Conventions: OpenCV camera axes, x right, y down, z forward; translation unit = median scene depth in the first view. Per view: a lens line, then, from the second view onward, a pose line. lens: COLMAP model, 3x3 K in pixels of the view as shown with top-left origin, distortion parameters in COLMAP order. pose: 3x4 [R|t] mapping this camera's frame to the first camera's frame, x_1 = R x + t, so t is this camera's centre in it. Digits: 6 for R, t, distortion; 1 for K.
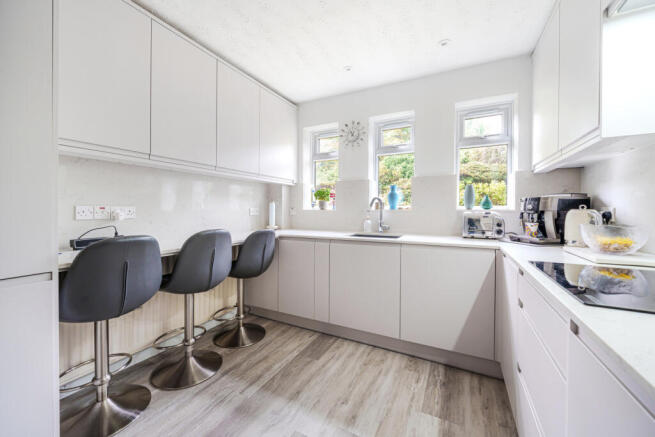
lens RADIAL K [[260.5, 0, 325.4], [0, 260.5, 210.5], [0, 0, 1]] dist [-0.000839, -0.000193]
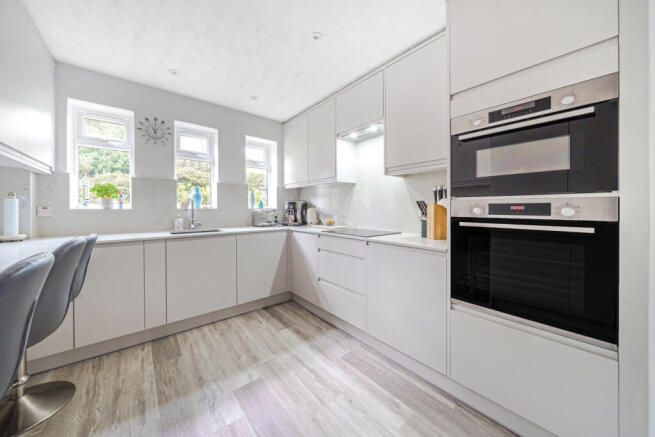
lens RADIAL K [[229.6, 0, 326.8], [0, 229.6, 207.3], [0, 0, 1]] dist [0.000448, 0.000060]
pose [[0.371454, 0.001974, 0.928449, -0.615227], [0.003923, 0.999985, -0.003696, -0.003884], [-0.928443, 0.005015, 0.371441, 0.121441]]
